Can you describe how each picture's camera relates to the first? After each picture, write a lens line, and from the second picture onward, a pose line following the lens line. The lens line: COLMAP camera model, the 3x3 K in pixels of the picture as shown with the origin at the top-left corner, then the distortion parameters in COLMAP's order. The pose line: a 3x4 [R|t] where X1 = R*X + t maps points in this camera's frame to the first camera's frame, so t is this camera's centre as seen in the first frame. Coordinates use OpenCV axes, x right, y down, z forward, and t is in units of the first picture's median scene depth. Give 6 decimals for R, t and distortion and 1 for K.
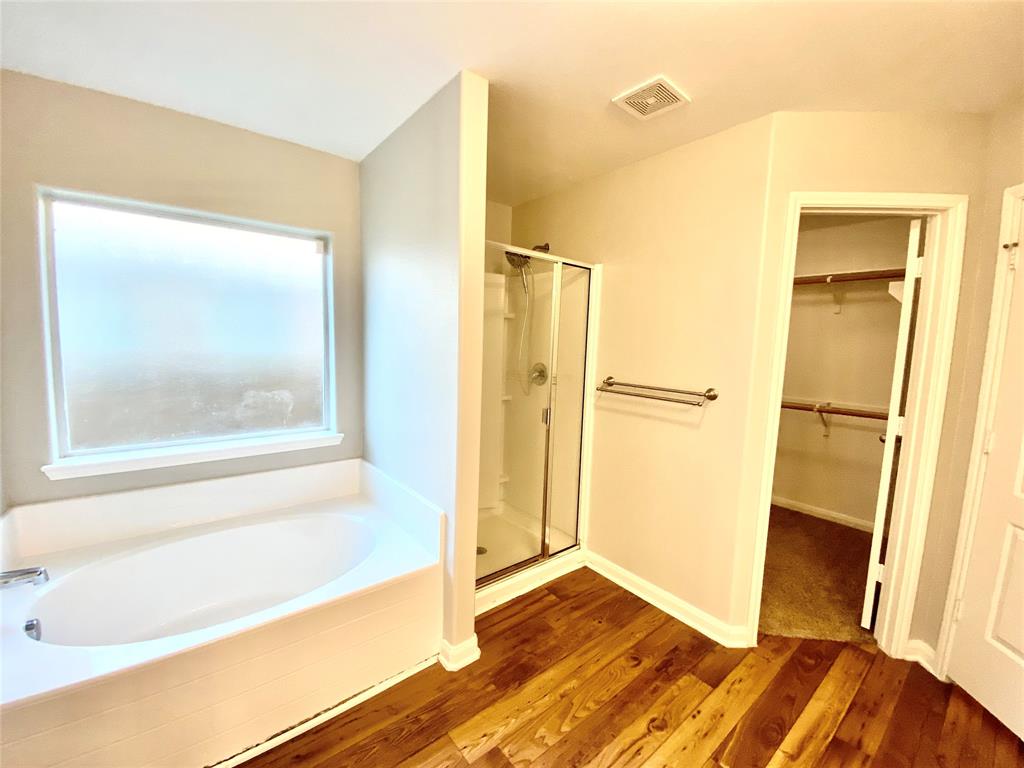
lens RADIAL K [[415.3, 0, 509.1], [0, 415.3, 379.9], [0, 0, 1]] dist [0.015332, -0.014963]
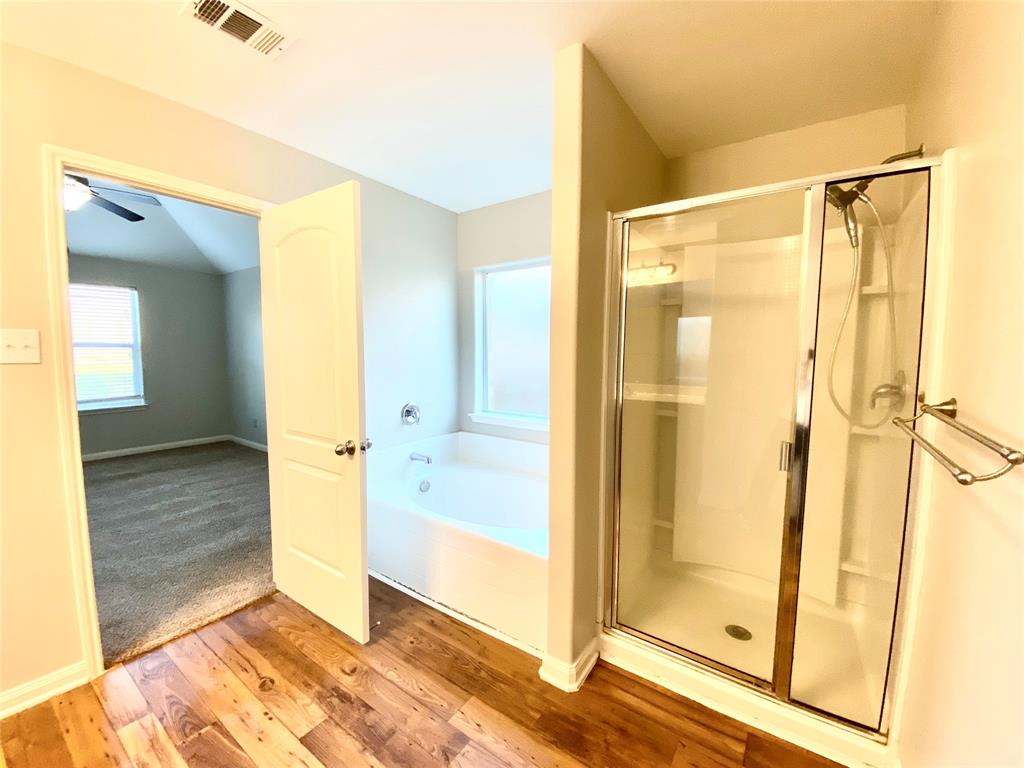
lens RADIAL K [[415.3, 0, 509.1], [0, 415.3, 379.9], [0, 0, 1]] dist [0.015332, -0.014963]
pose [[0.274149, 0.046100, -0.960582, 0.841472], [-0.071161, 0.997085, 0.027542, -0.017472], [0.959051, 0.060805, 0.276630, 0.692295]]
